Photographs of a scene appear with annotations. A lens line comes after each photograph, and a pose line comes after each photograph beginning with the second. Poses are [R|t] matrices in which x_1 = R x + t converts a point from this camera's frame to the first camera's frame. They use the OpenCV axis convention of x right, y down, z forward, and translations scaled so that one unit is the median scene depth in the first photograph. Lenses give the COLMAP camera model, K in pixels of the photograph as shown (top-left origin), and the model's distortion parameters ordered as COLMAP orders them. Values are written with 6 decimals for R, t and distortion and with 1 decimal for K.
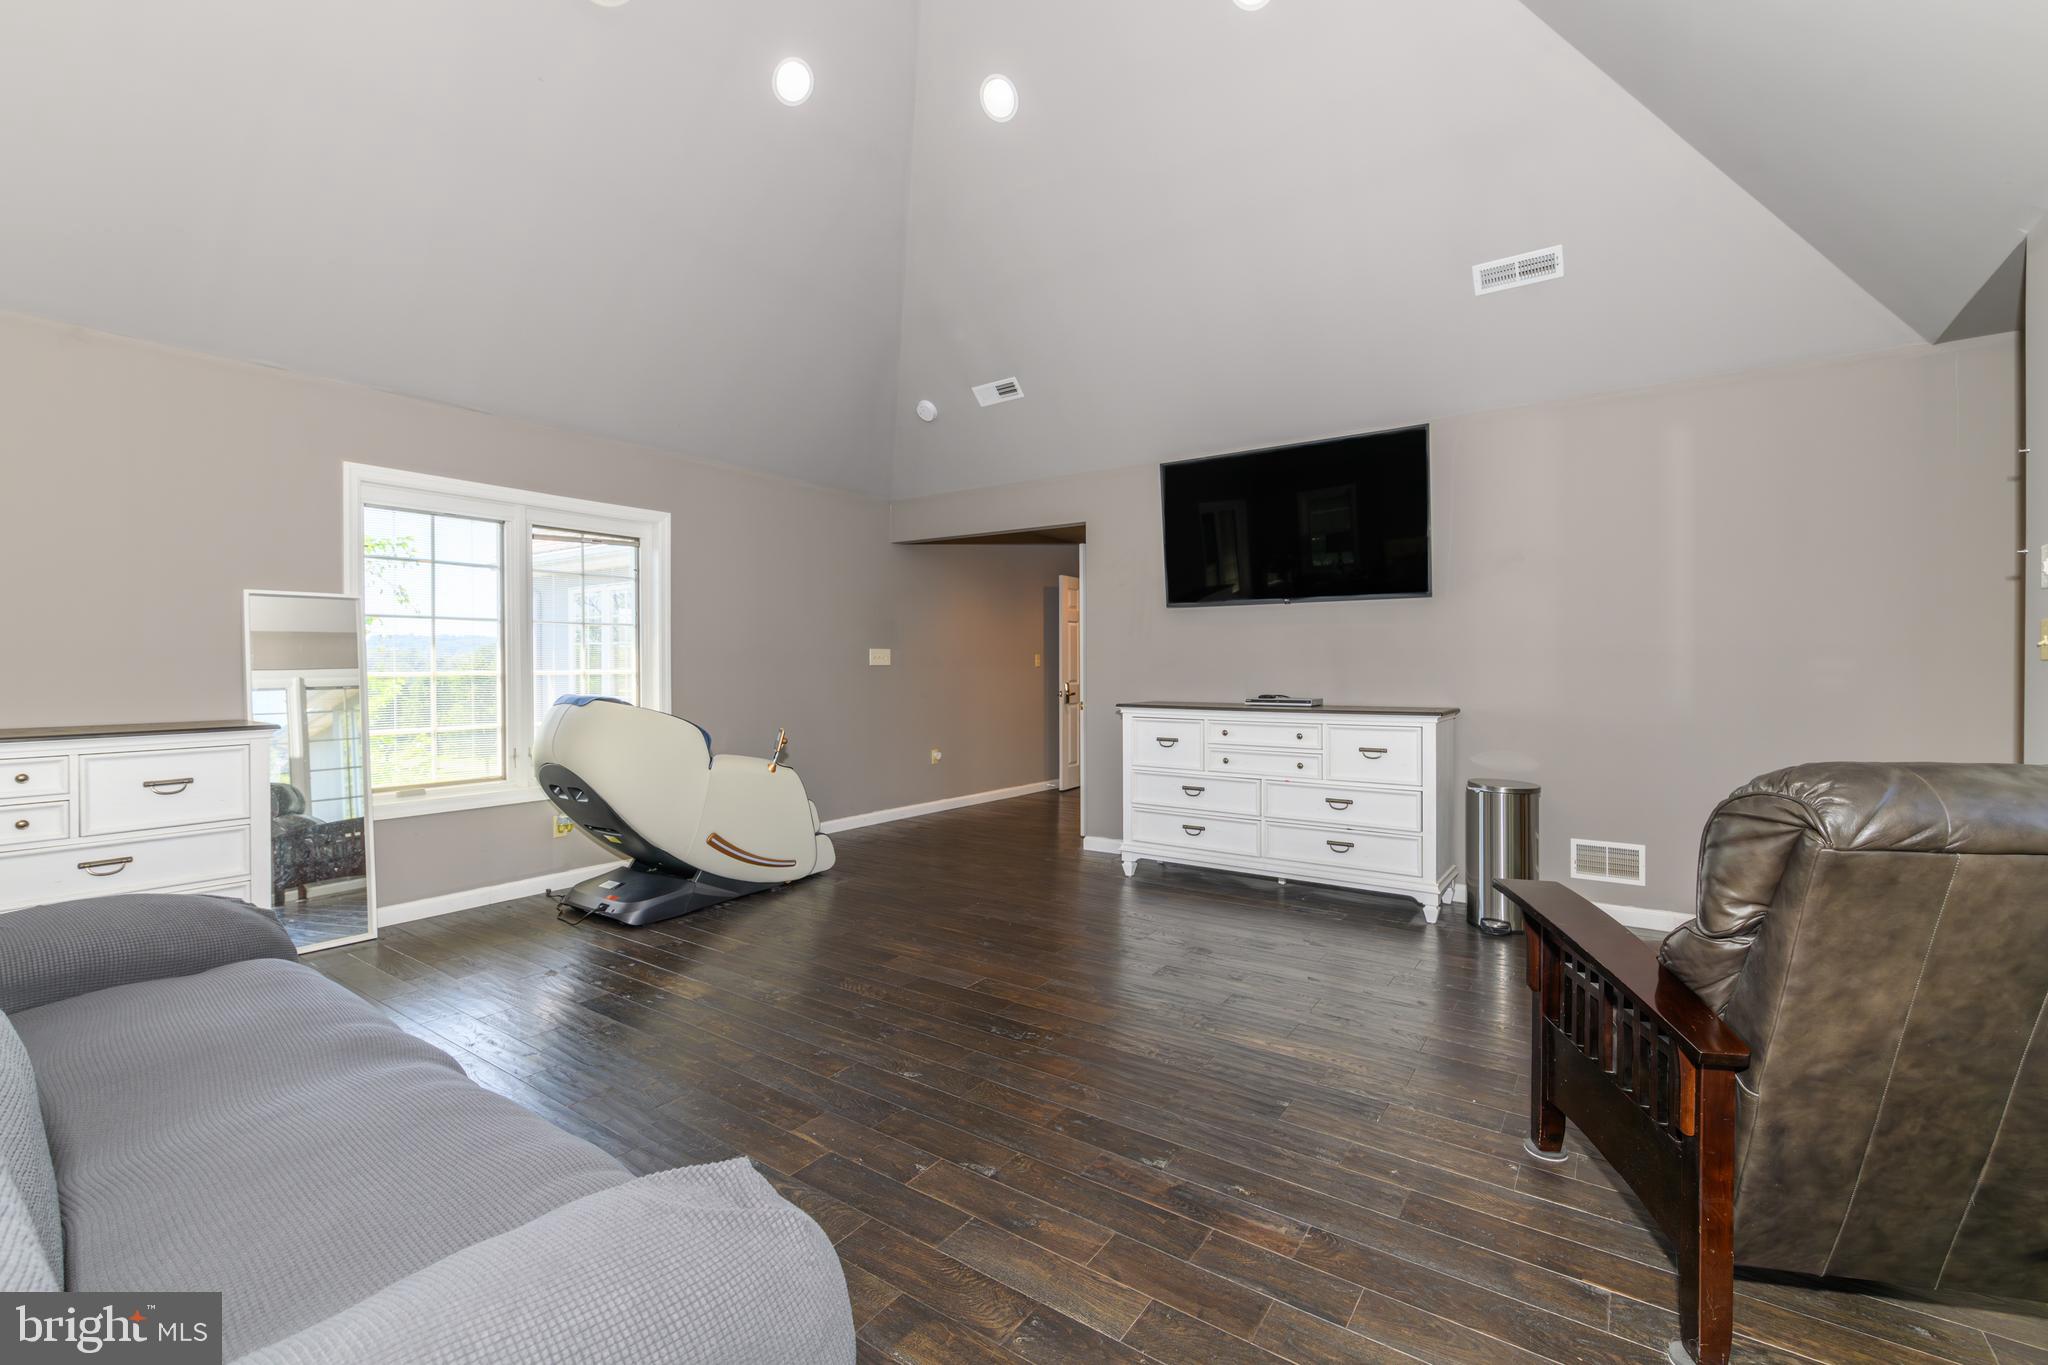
lens RADIAL K [[872.1, 0, 1022.8], [0, 872.1, 678.0], [0, 0, 1]] dist [0.004093, -0.000487]
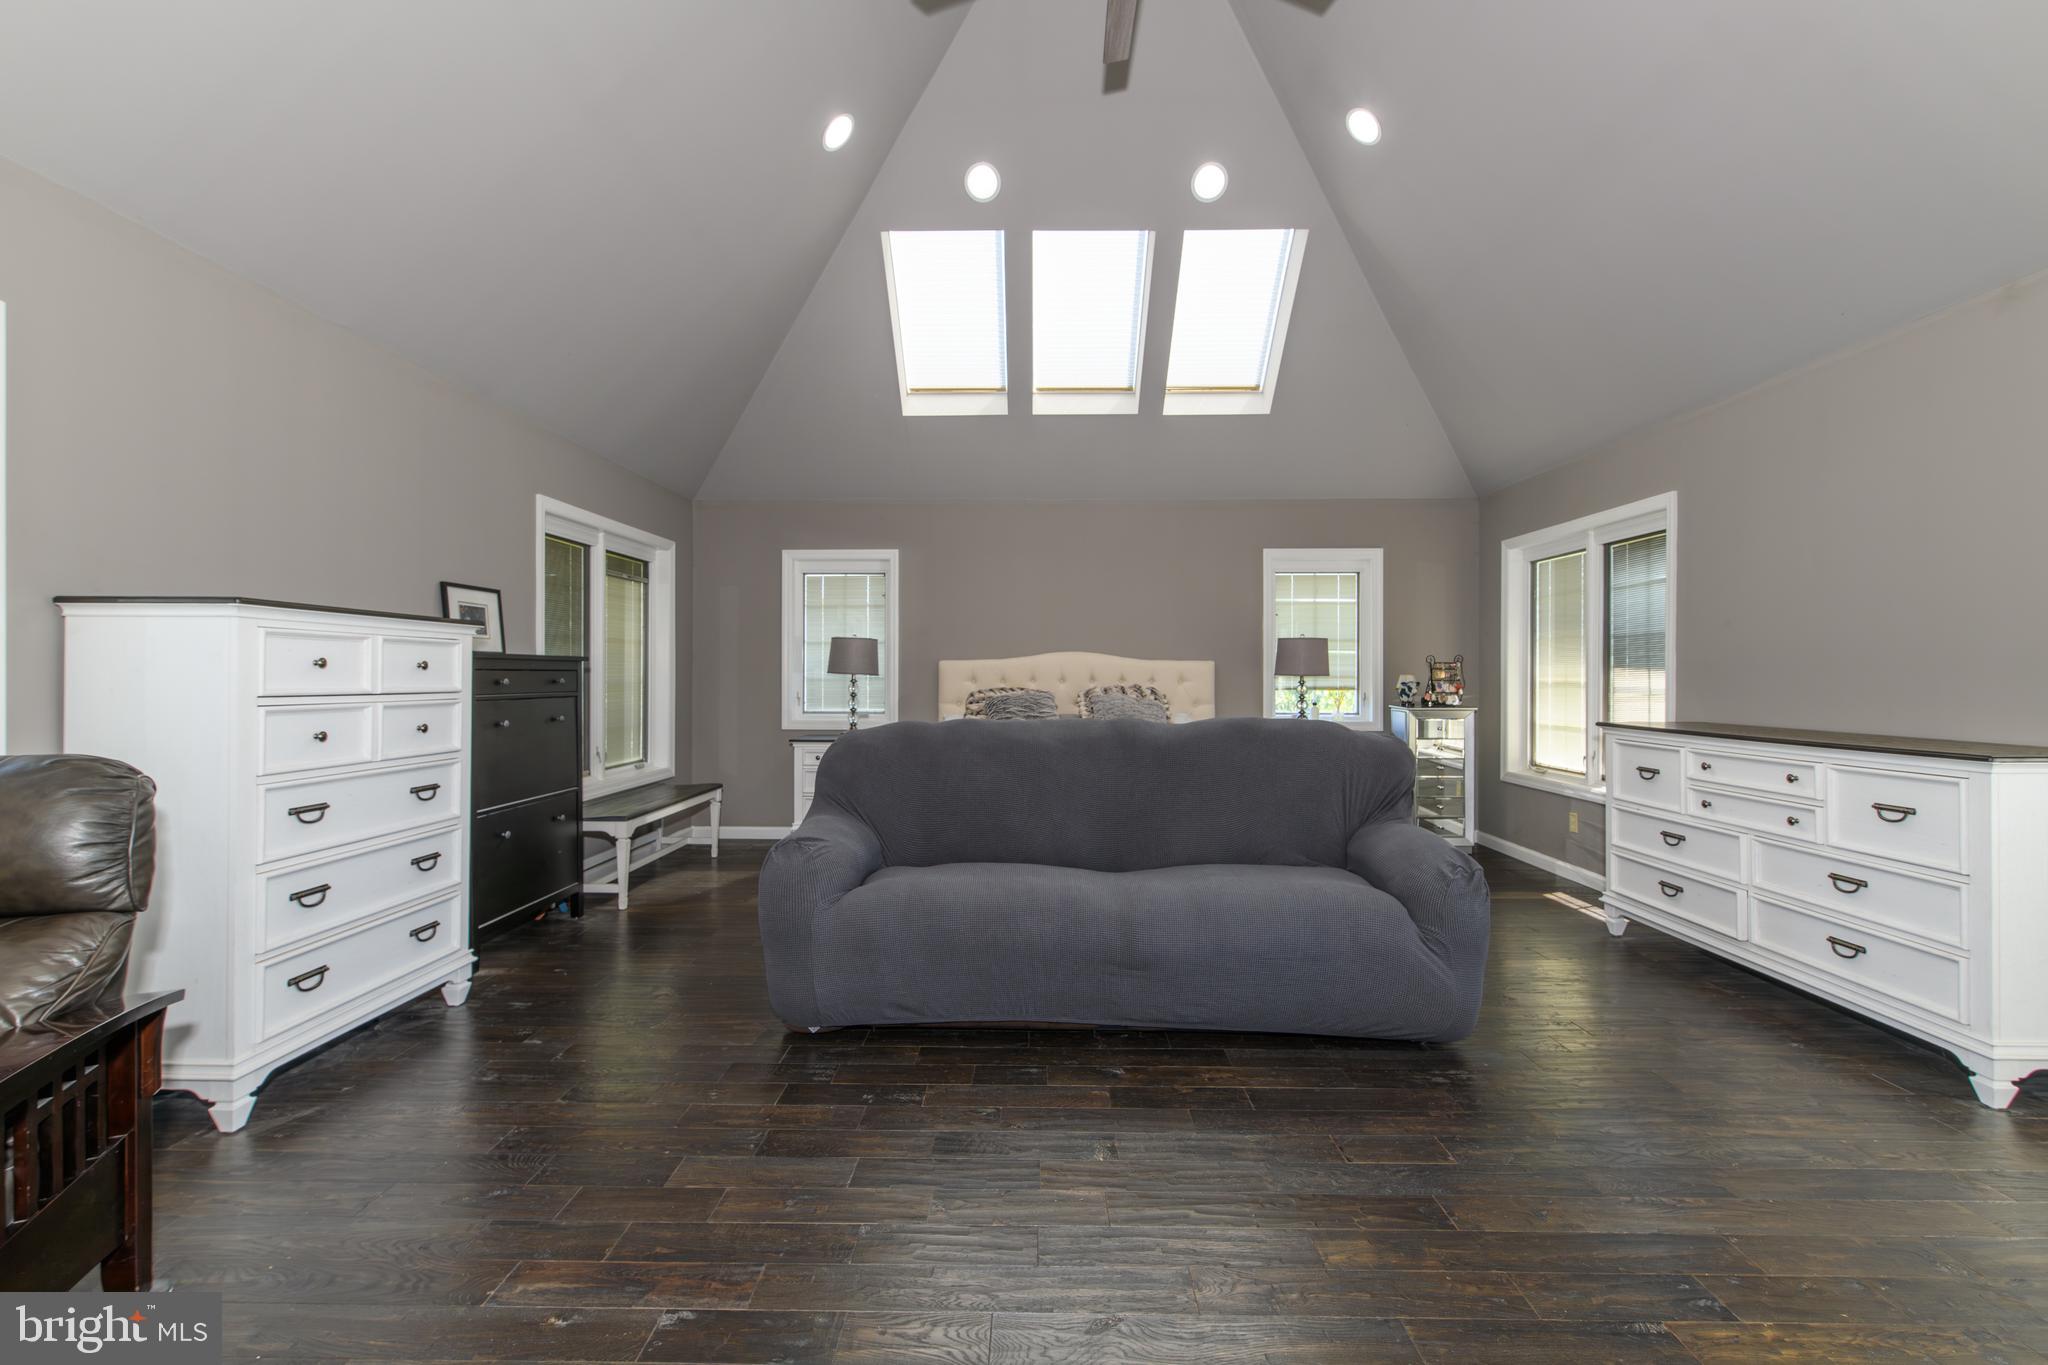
lens RADIAL K [[872.1, 0, 1028.2], [0, 872.1, 679.1], [0, 0, 1]] dist [0.004093, -0.000487]
pose [[-0.826528, 0.000264, -0.562896, 0.334910], [-0.006646, 0.999926, 0.010228, -0.019550], [0.562856, 0.012195, -0.826465, 1.843770]]
